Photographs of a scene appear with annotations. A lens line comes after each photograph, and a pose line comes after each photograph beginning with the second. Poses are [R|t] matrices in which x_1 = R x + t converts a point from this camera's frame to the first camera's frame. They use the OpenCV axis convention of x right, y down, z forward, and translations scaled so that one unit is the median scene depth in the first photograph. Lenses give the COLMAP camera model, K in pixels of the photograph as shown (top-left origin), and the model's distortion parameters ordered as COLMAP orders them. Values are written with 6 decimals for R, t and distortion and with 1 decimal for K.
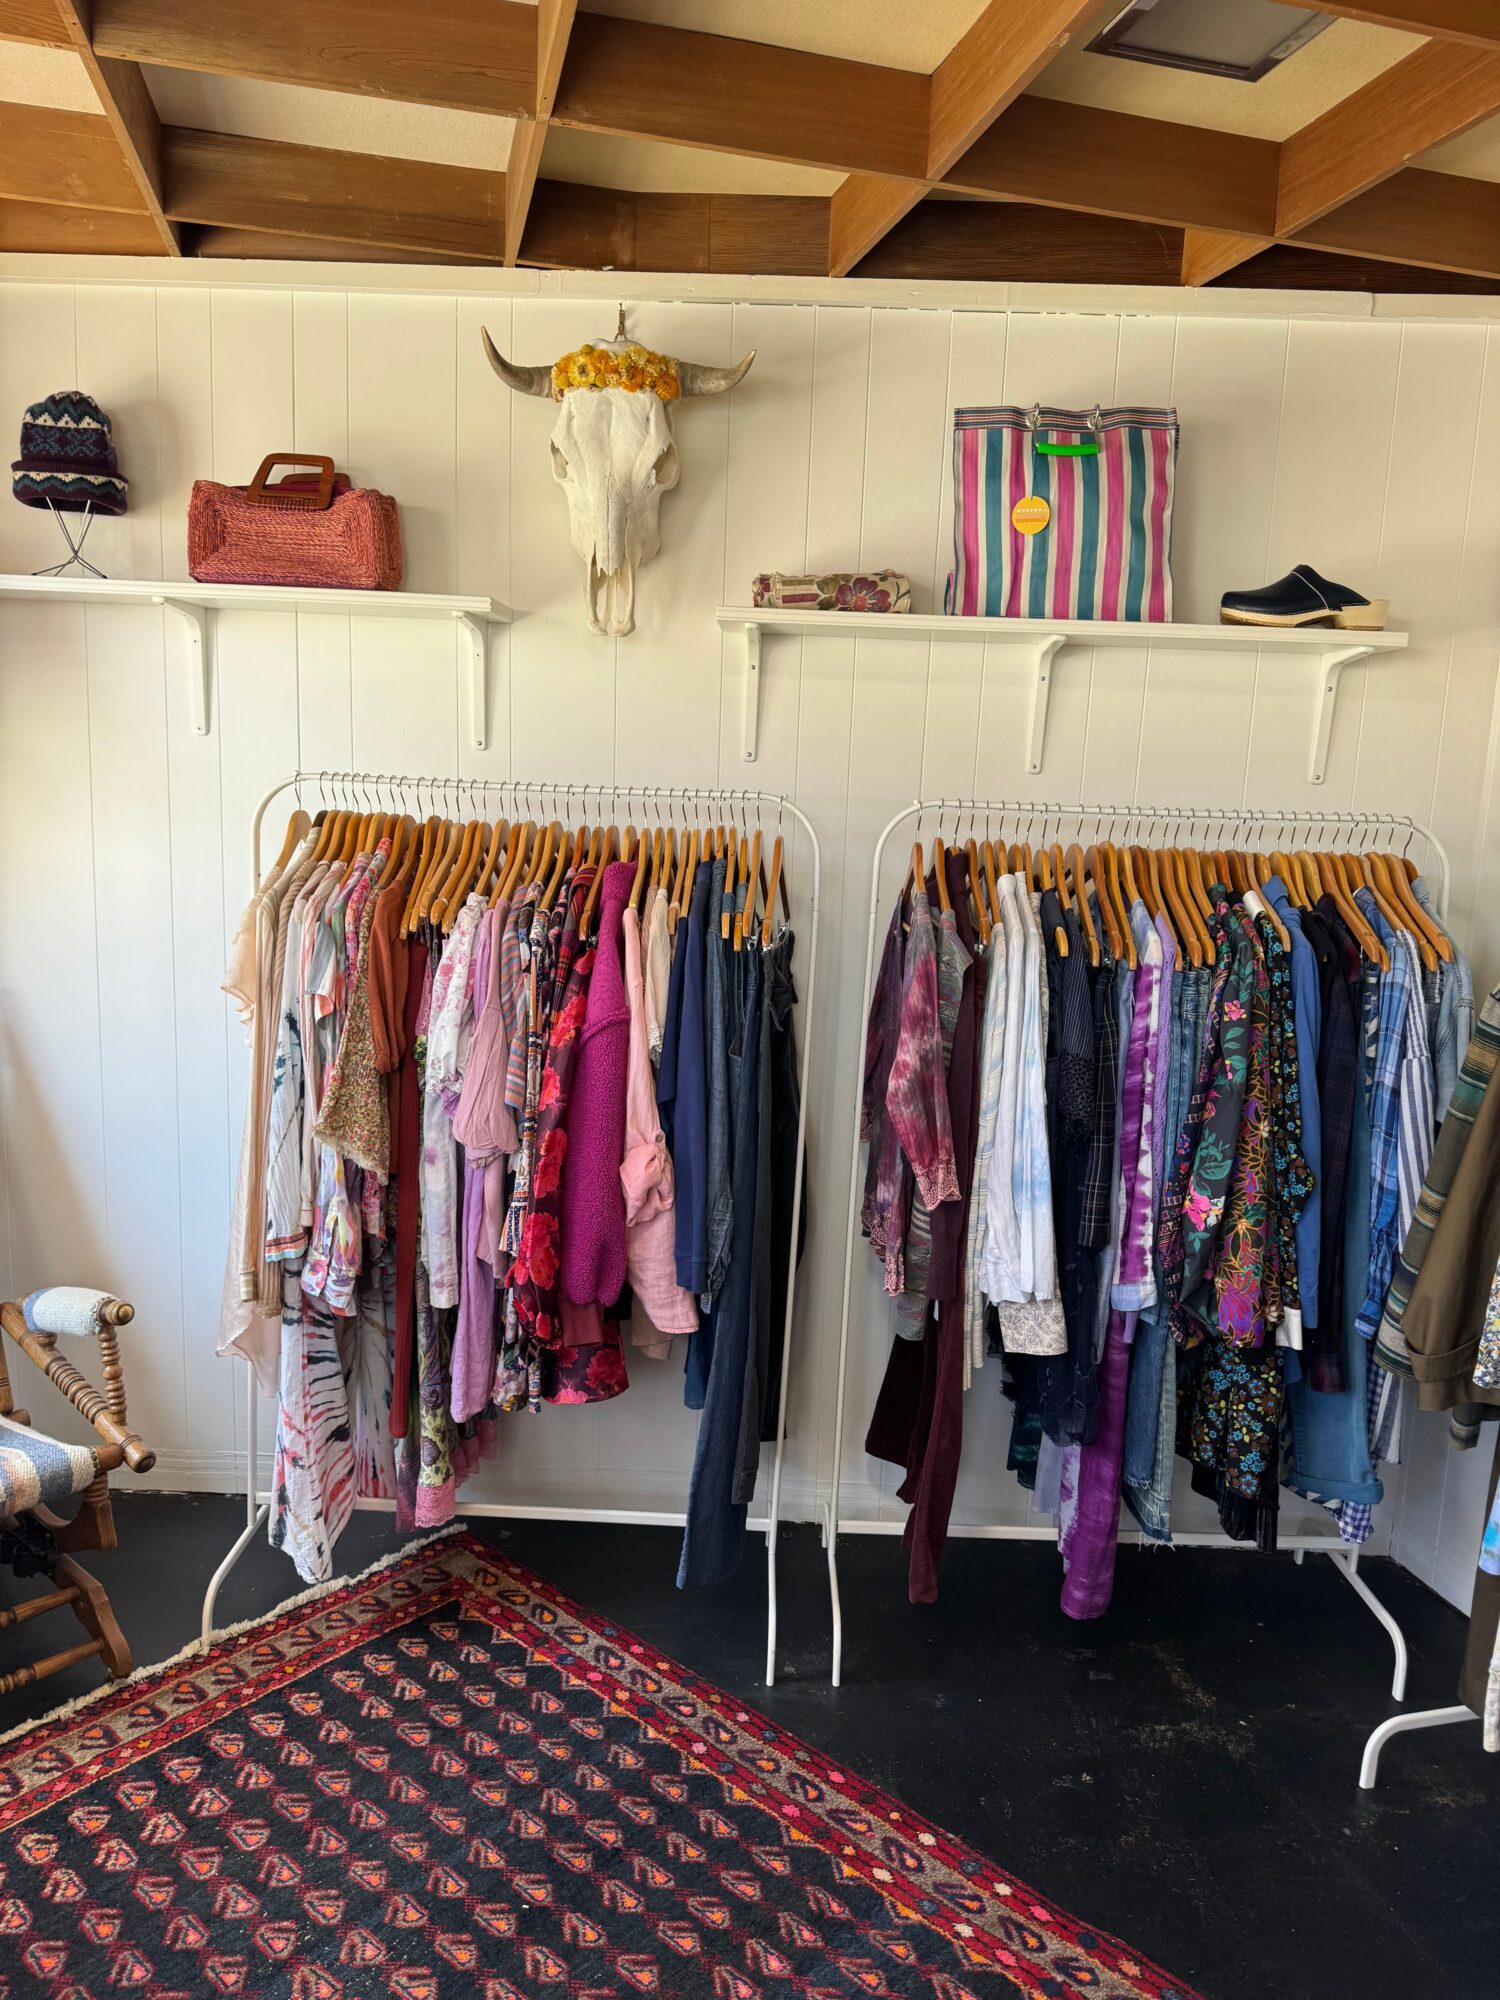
lens RADIAL K [[1396.2, 0, 750.0], [0, 1396.2, 1000.0], [0, 0, 1]] dist [0.082100, -0.121289]
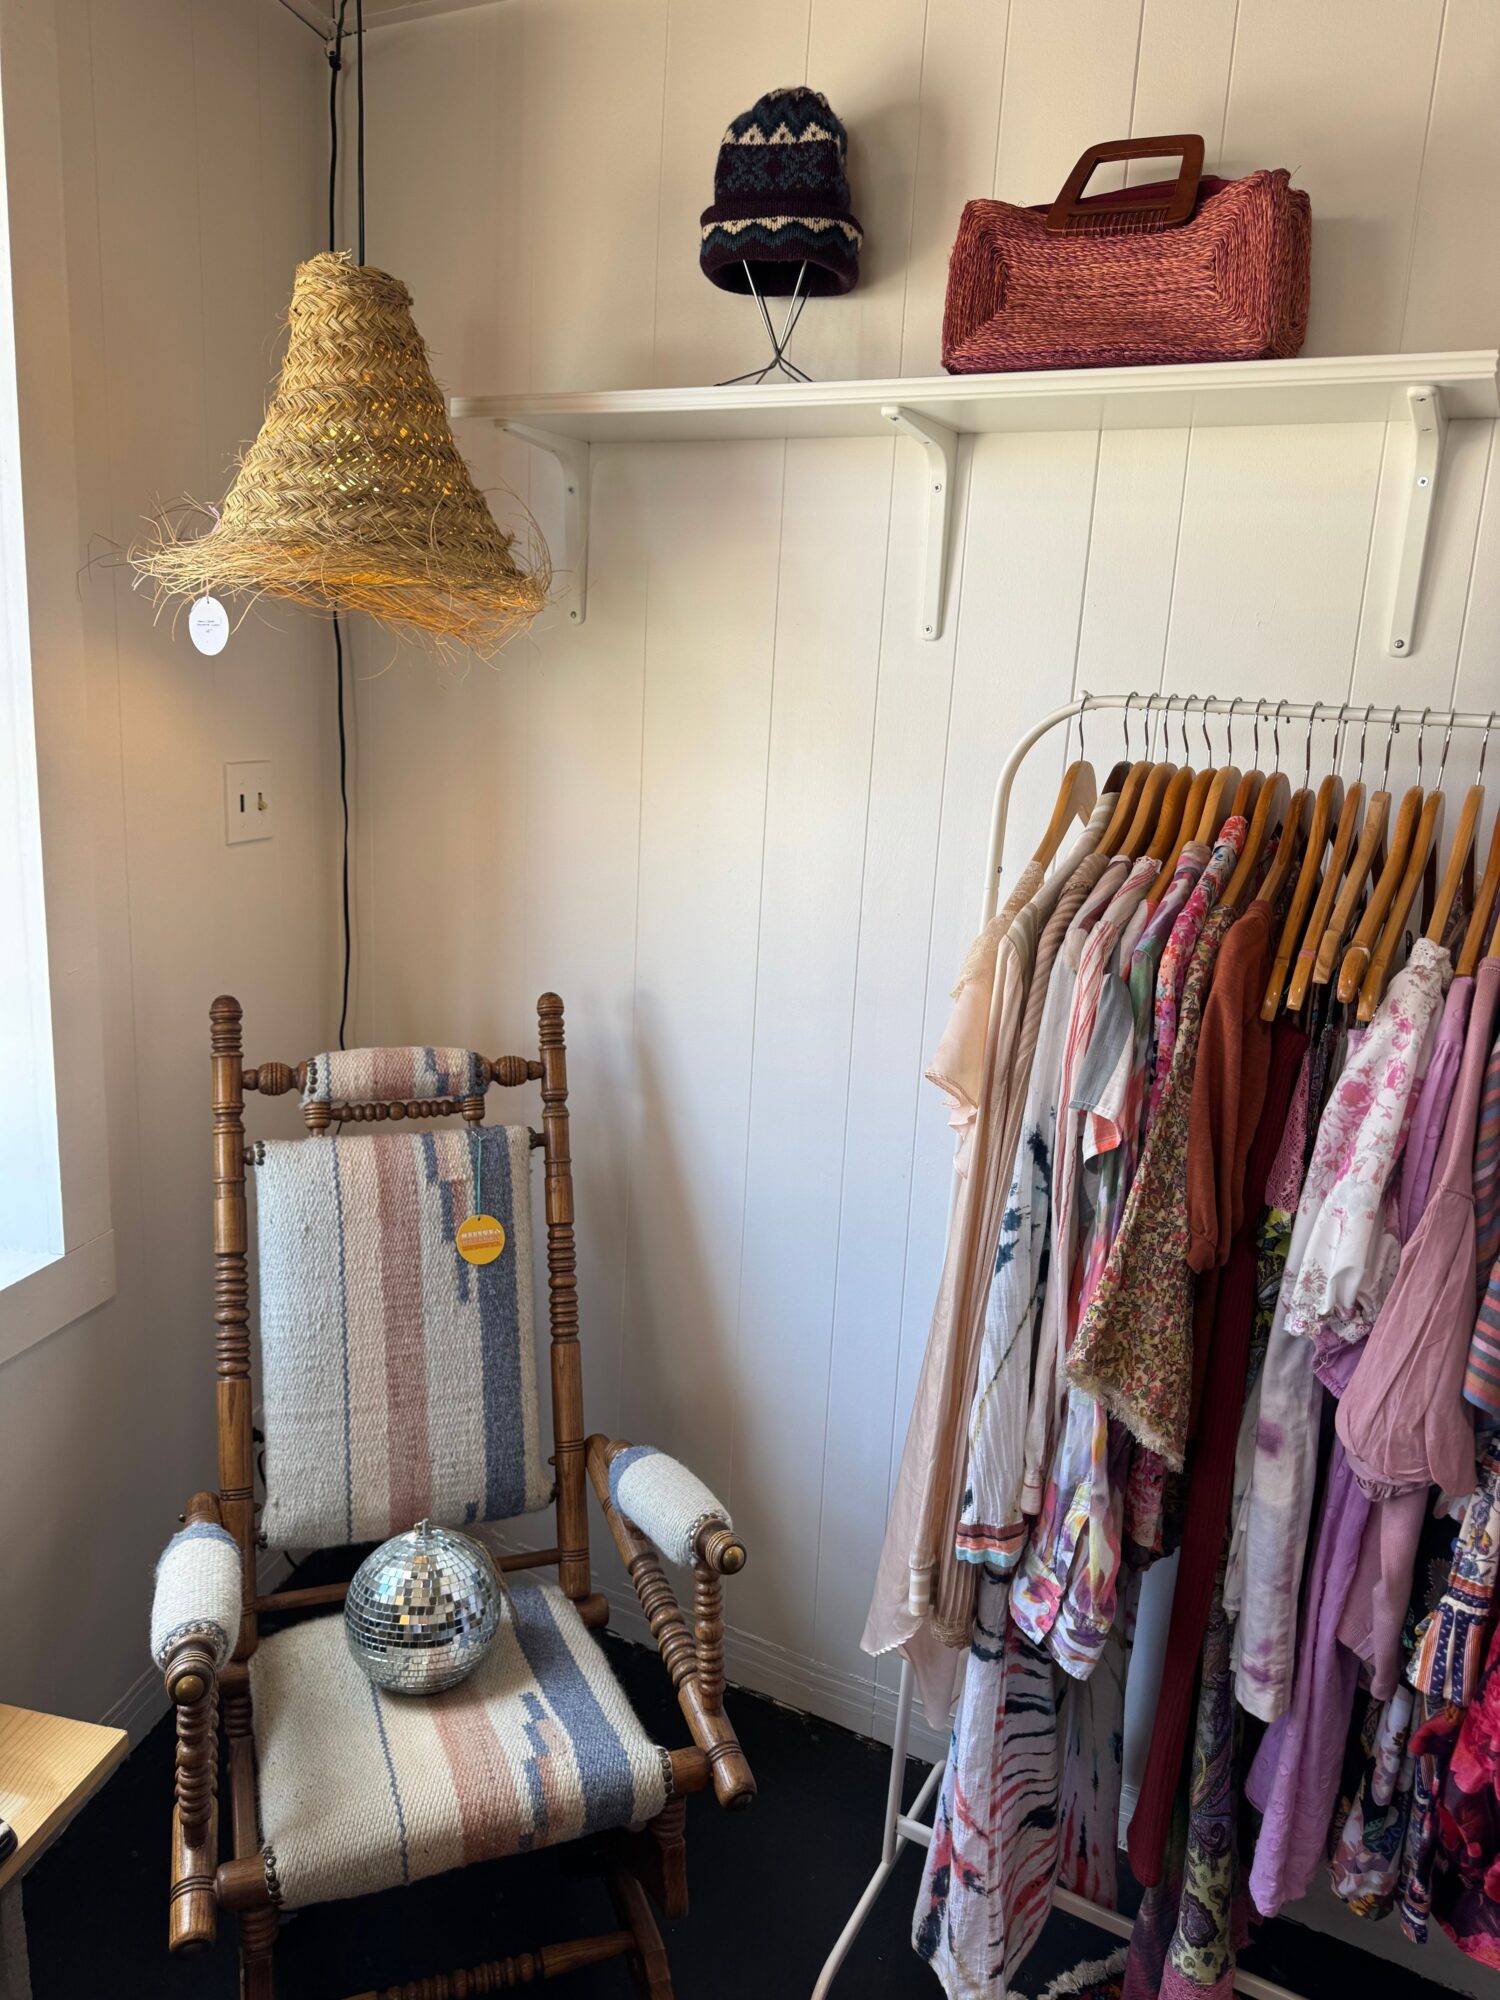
lens RADIAL K [[1396.2, 0, 750.0], [0, 1396.2, 1000.0], [0, 0, 1]] dist [0.082100, -0.121289]
pose [[0.890021, 0.106493, -0.443308, -0.177592], [-0.088609, 0.994201, 0.060933, -0.061811], [0.447226, -0.014951, 0.894296, 0.430719]]
